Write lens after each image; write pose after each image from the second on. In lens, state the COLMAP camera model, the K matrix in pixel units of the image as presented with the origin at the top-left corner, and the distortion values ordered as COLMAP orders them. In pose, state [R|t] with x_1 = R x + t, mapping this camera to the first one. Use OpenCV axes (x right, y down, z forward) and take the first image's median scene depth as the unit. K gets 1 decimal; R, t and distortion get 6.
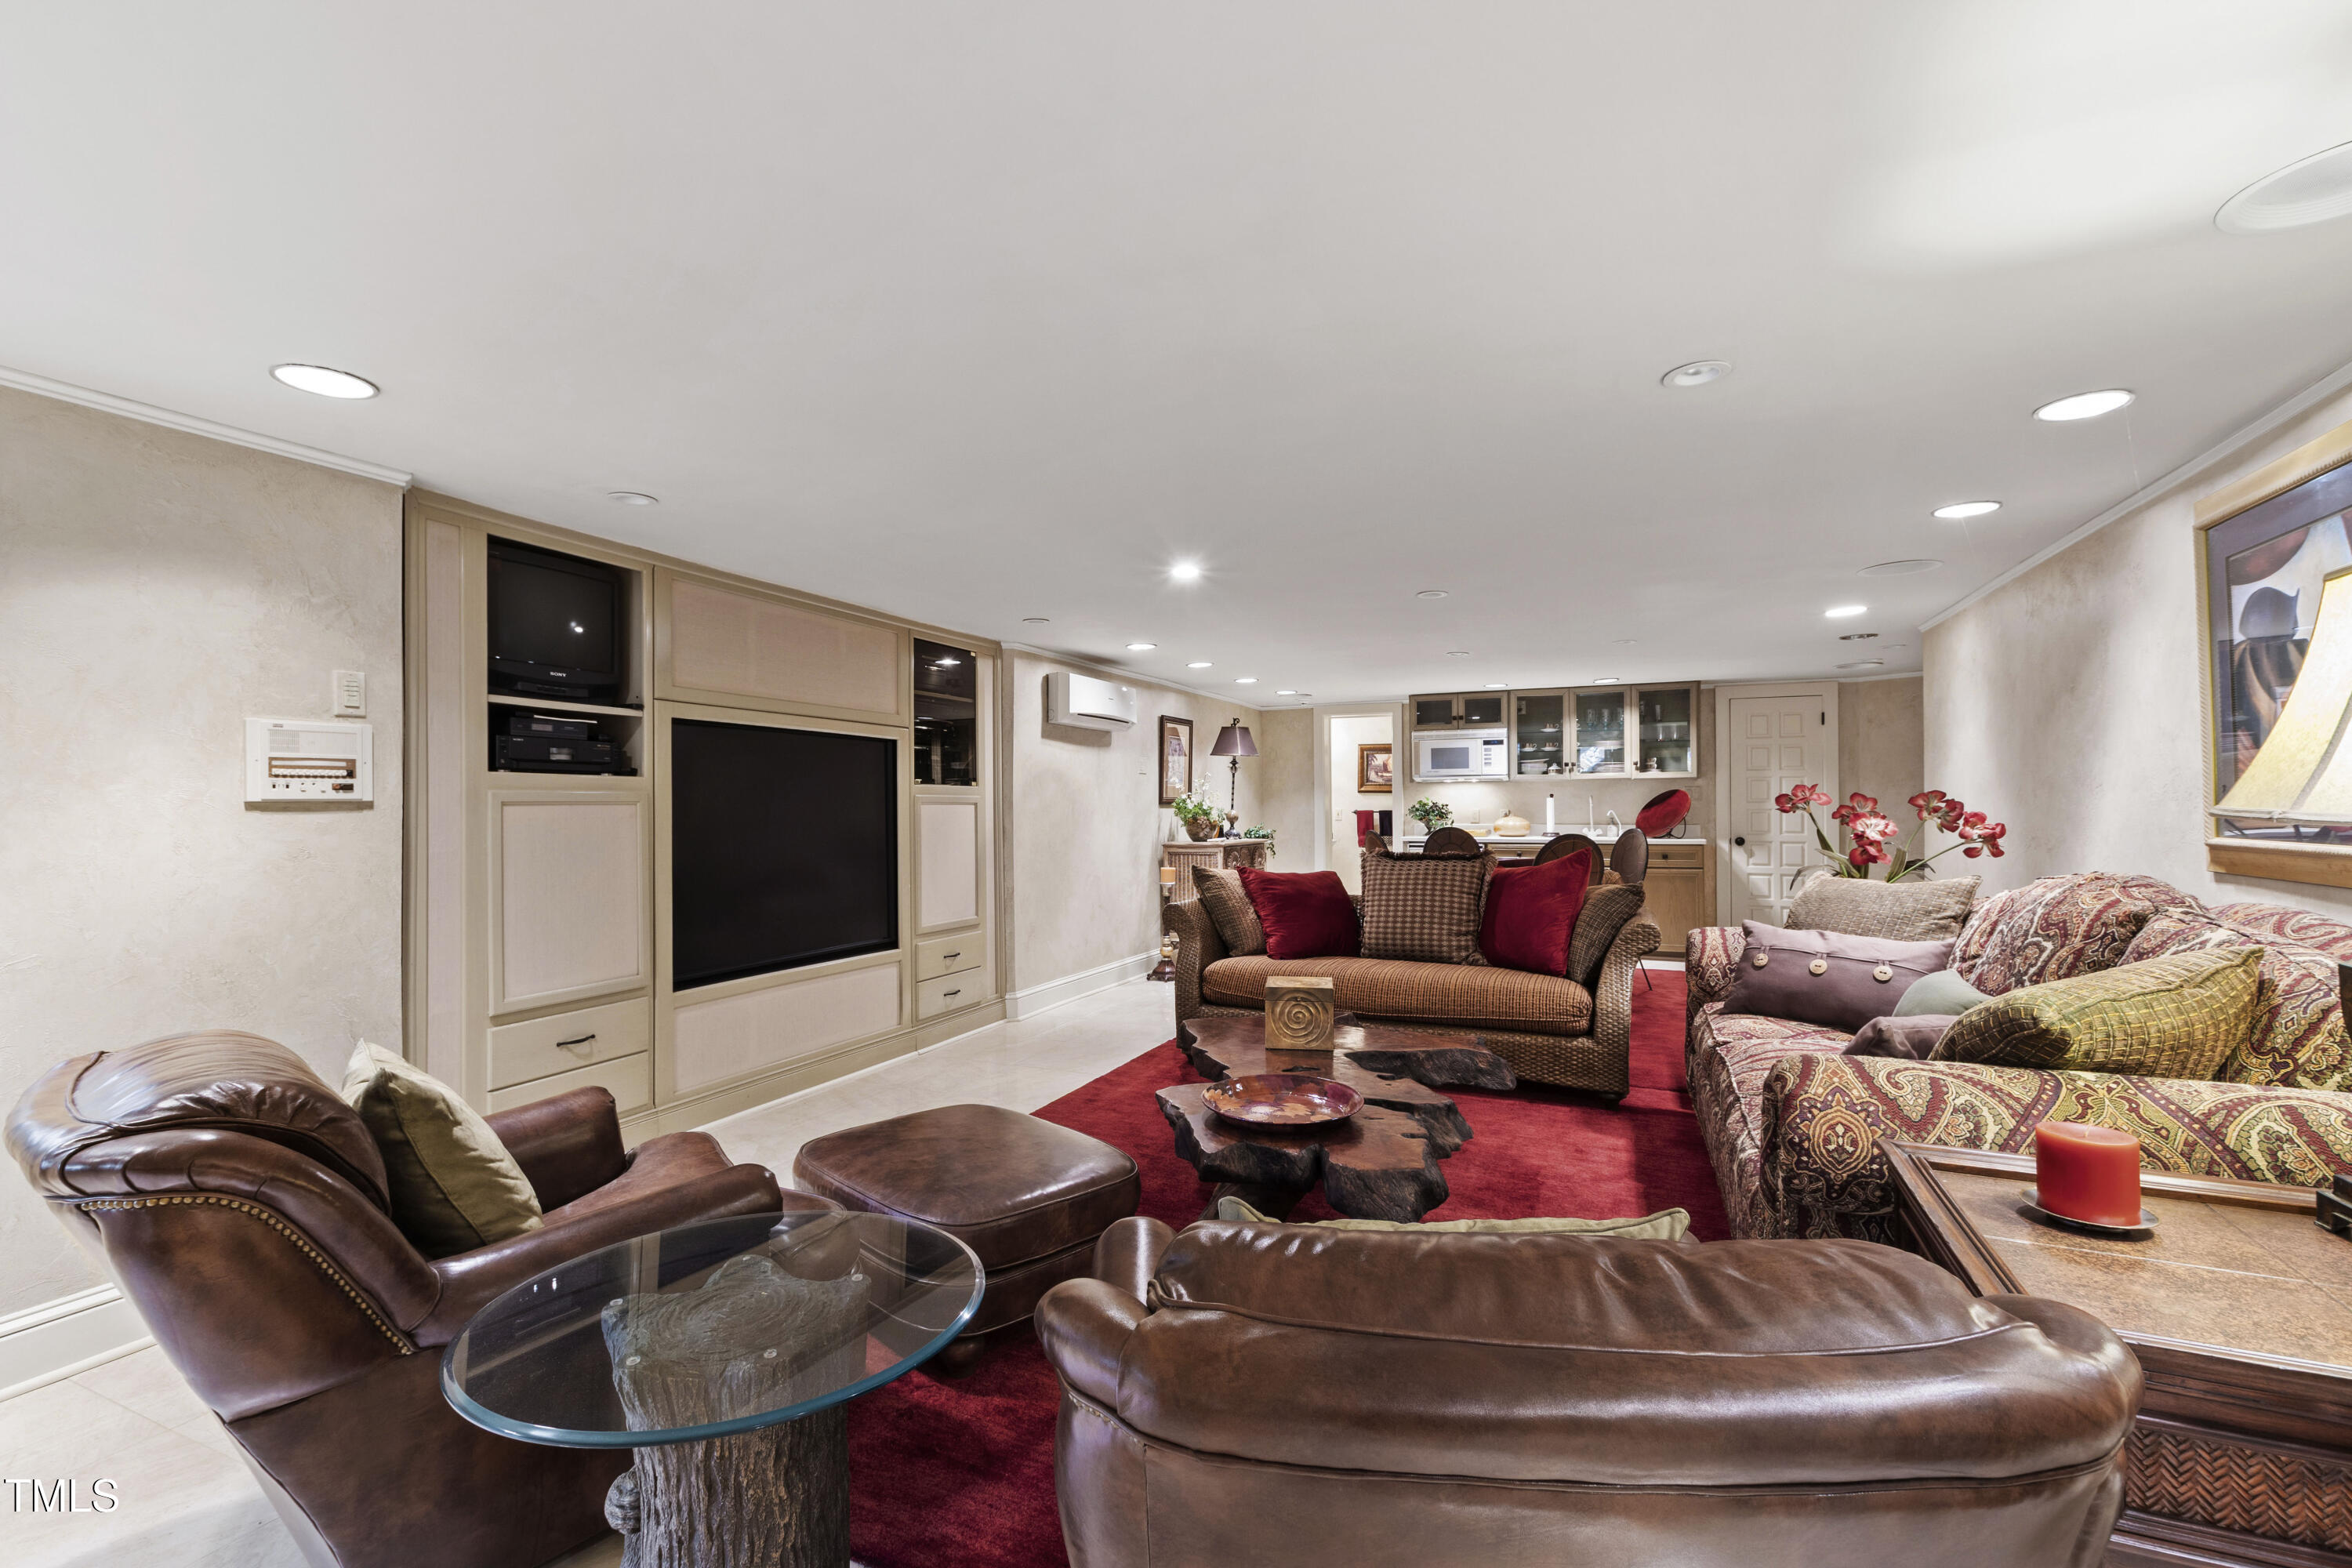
lens RADIAL K [[1026.8, 0, 1173.4], [0, 1026.8, 791.9], [0, 0, 1]] dist [-0.002450, -0.000099]
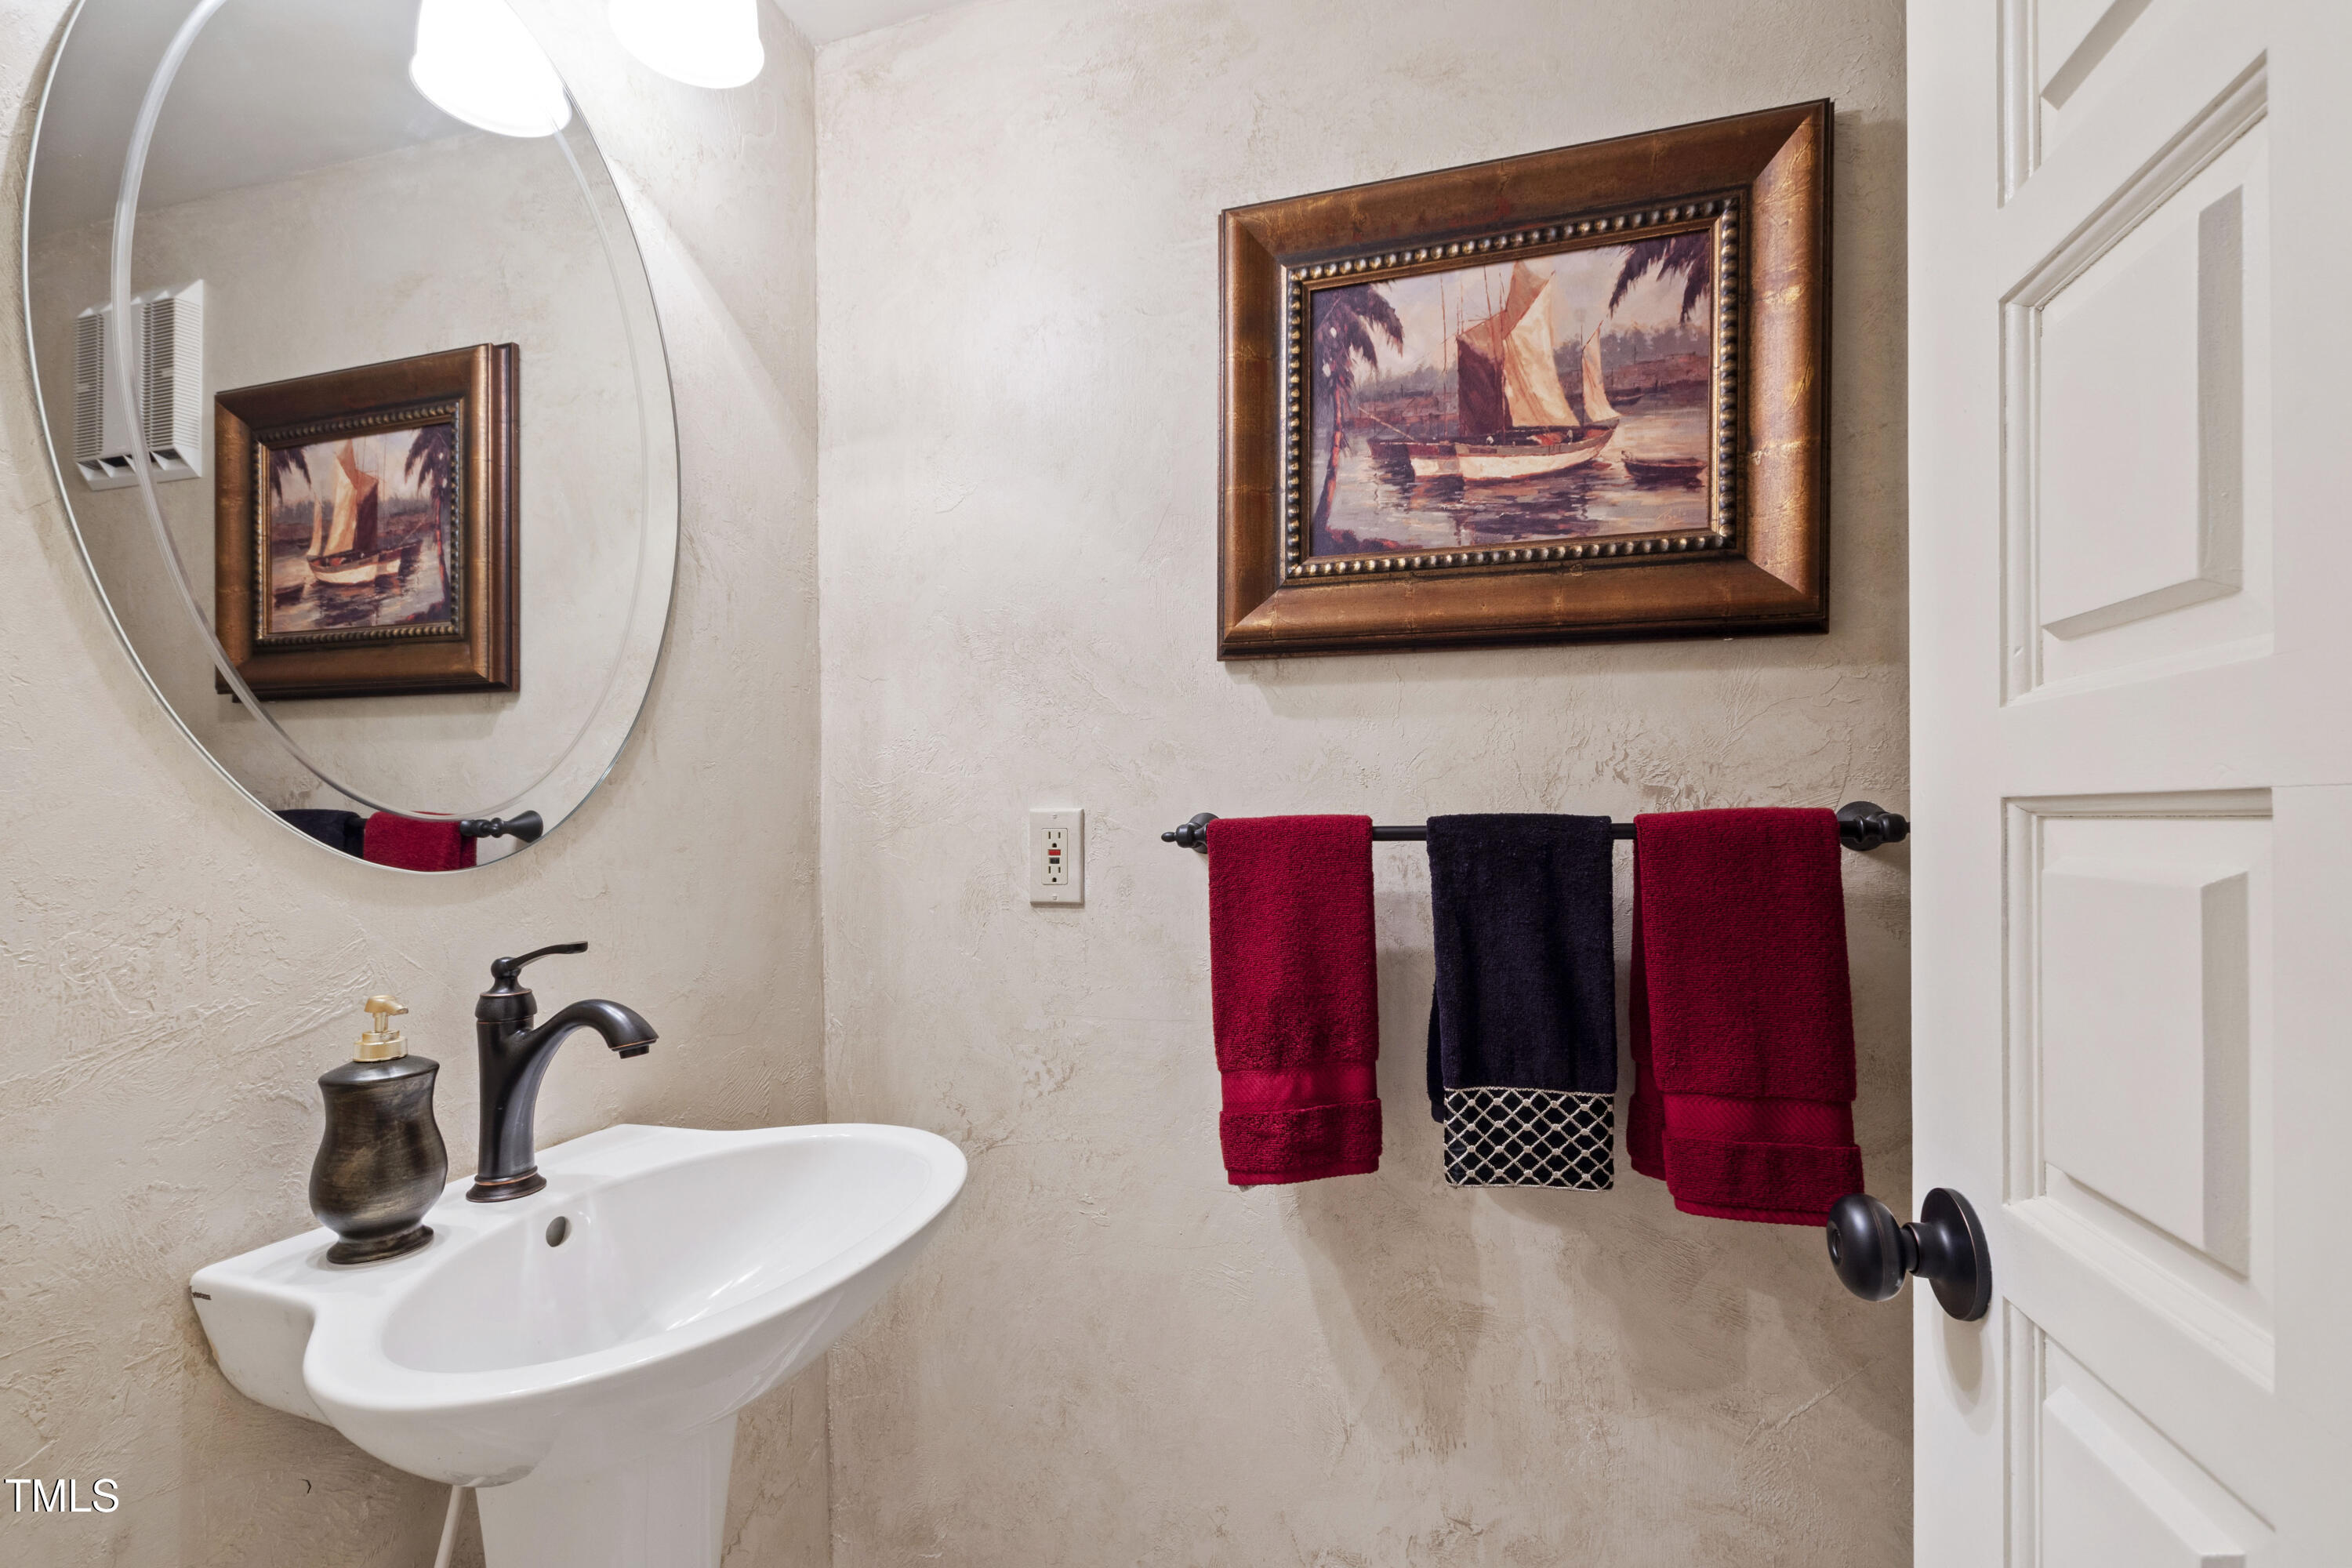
lens RADIAL K [[1026.8, 0, 1172.5], [0, 1026.8, 798.3], [0, 0, 1]] dist [-0.002450, -0.000099]
pose [[0.987963, 0.000635, 0.154688, 0.159195], [-0.000573, 1.000000, -0.000449, 0.016357], [-0.154688, 0.000355, 0.987963, 0.900029]]
